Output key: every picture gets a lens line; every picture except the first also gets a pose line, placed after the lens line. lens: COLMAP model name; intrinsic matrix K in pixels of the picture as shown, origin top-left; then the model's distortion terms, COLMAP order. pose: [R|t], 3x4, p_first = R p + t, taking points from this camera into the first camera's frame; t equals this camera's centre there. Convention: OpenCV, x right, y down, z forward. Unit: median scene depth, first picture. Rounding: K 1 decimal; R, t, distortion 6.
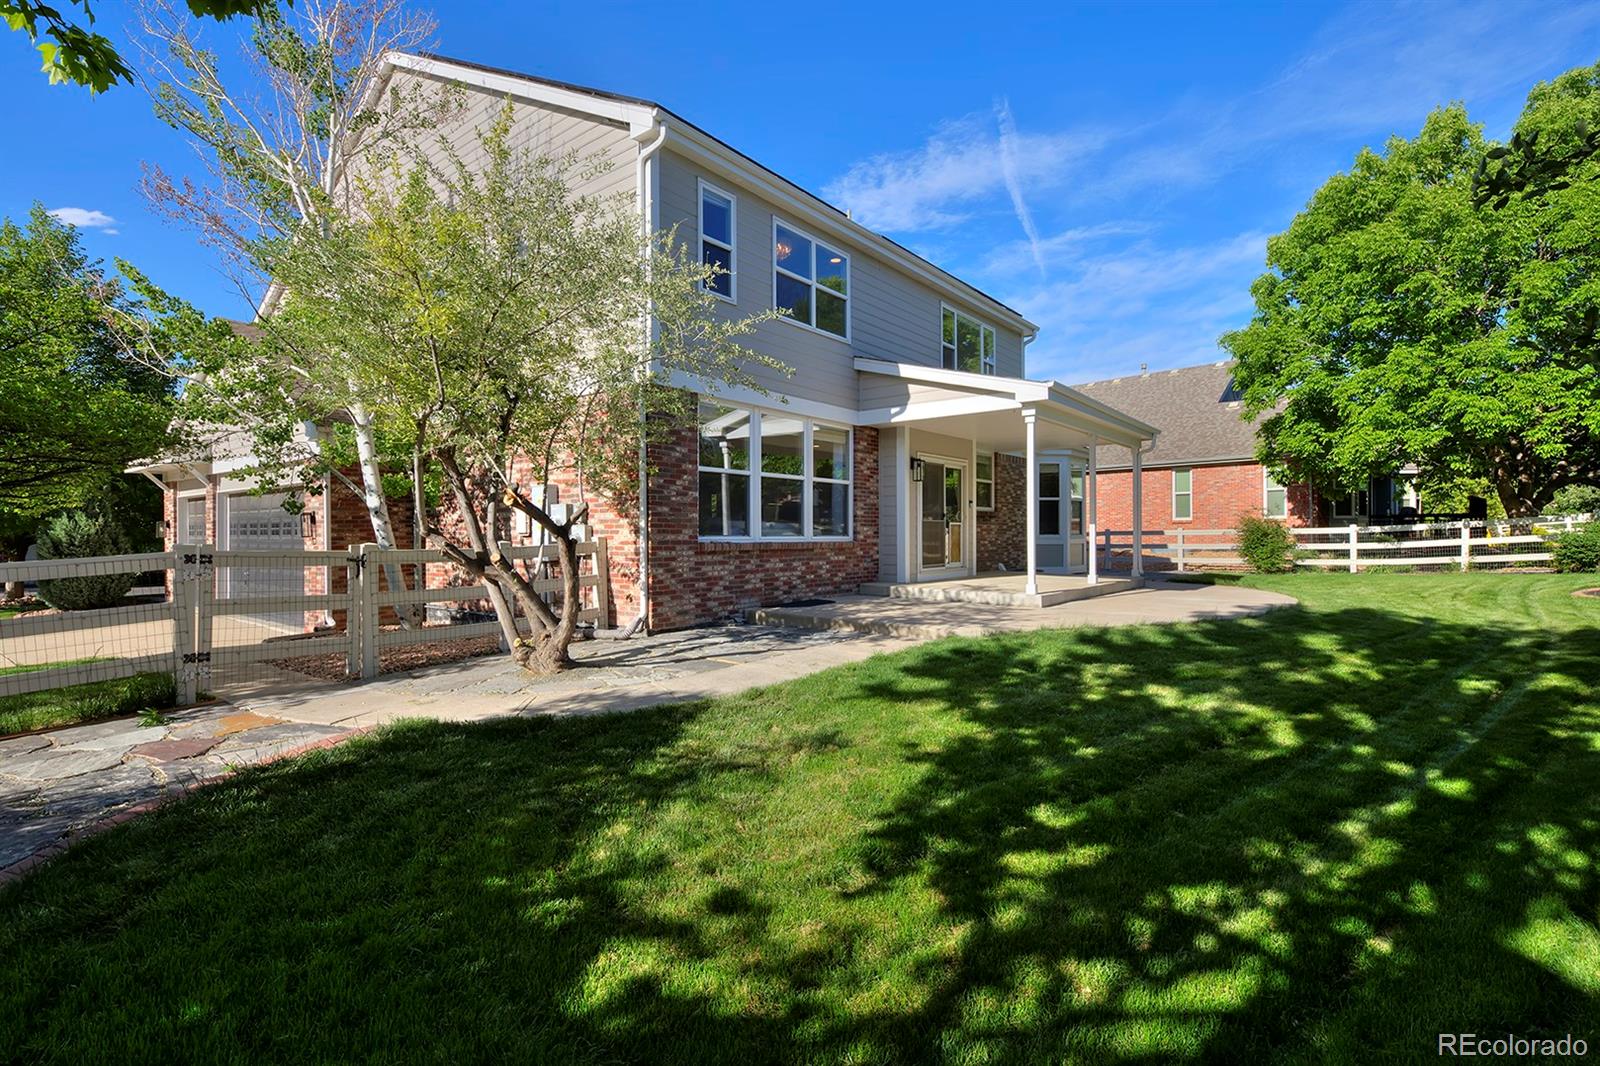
lens RADIAL K [[771.1, 0, 800.0], [0, 771.1, 533.0], [0, 0, 1]] dist [-0.001106, -0.000395]
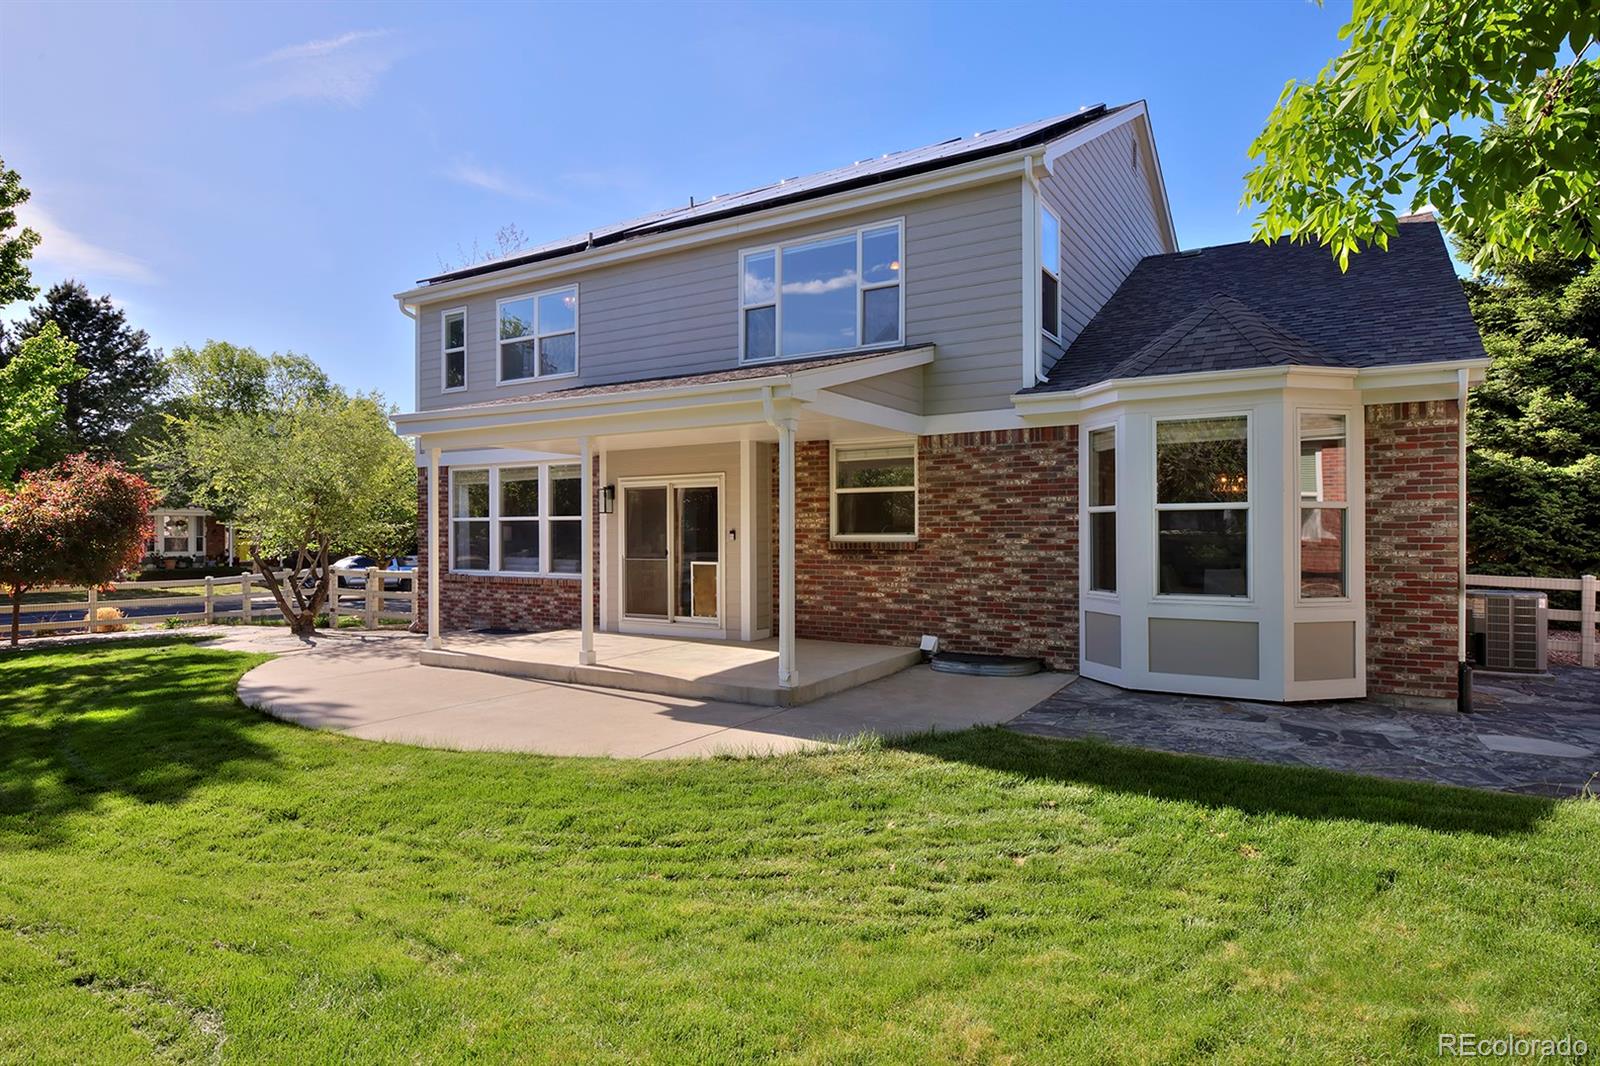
lens RADIAL K [[902.4, 0, 800.0], [0, 902.4, 533.0], [0, 0, 1]] dist [-0.001938, -0.002717]
pose [[0.110729, 0.003494, -0.993844, 1.464329], [0.004385, 0.999982, 0.004004, -0.061105], [0.993841, -0.004801, 0.110712, 1.375636]]
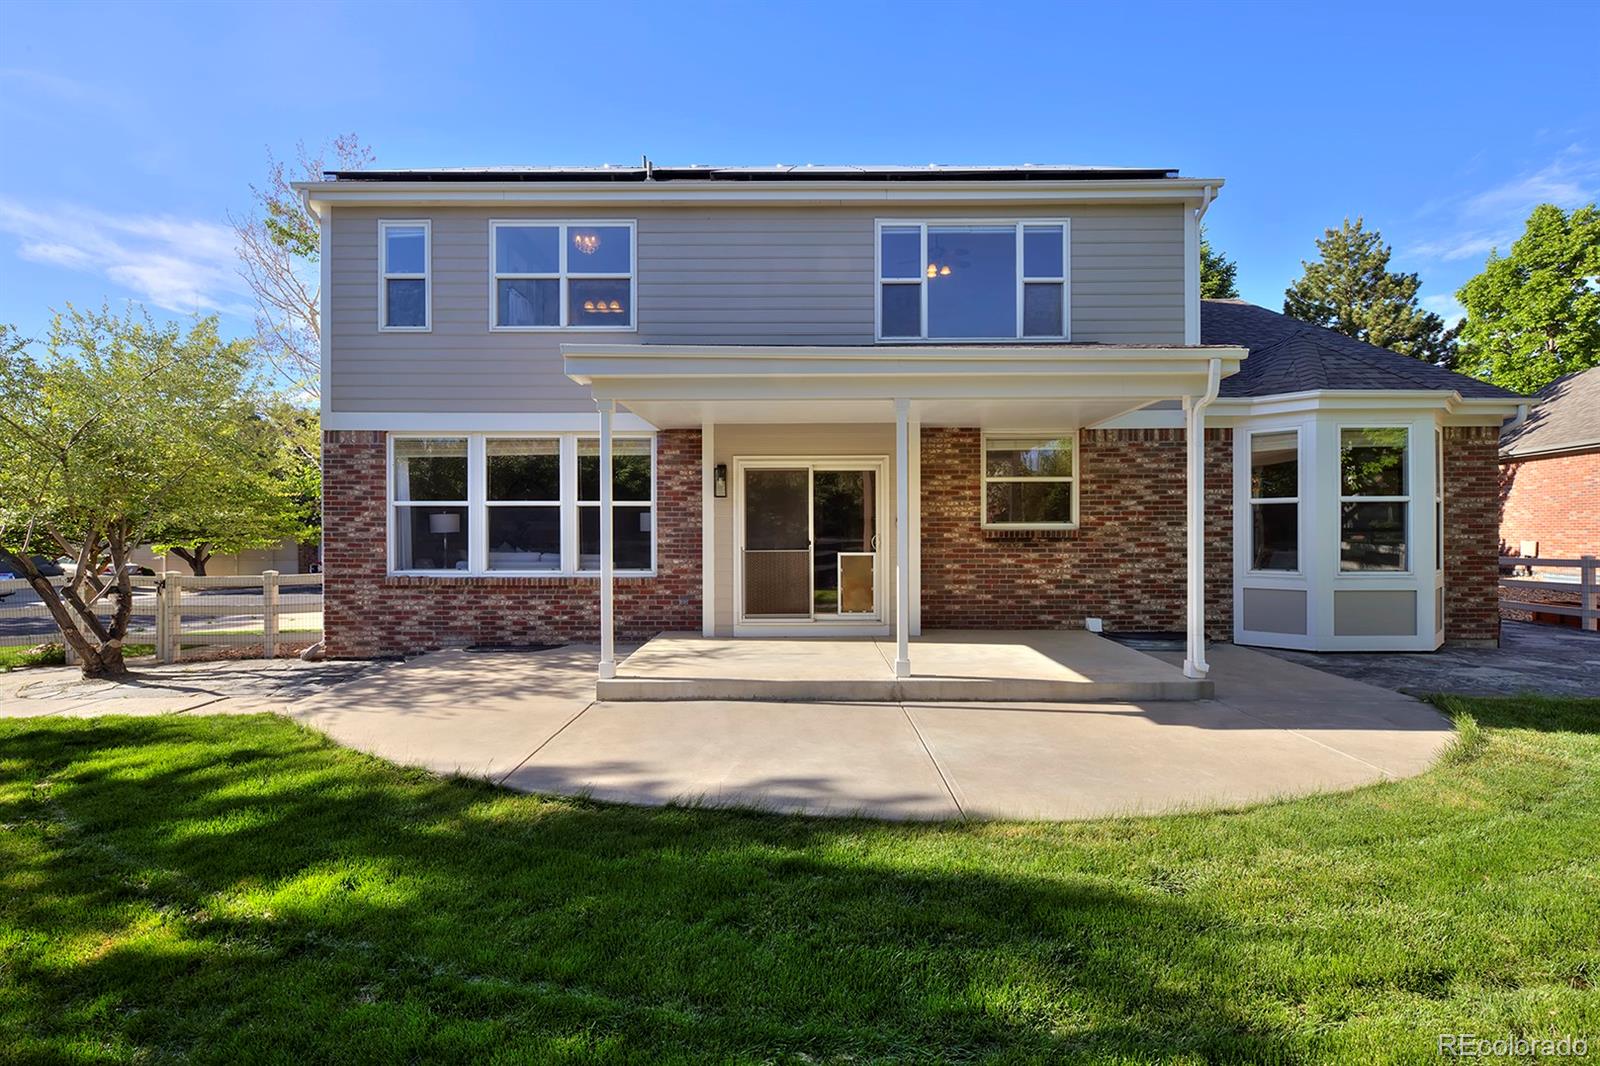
lens RADIAL K [[771.1, 0, 800.0], [0, 771.1, 533.0], [0, 0, 1]] dist [-0.001106, -0.000395]
pose [[0.614780, 0.005193, -0.788682, 0.960597], [0.001690, 0.999967, 0.007902, -0.049894], [0.788697, -0.006191, 0.614751, 0.763948]]
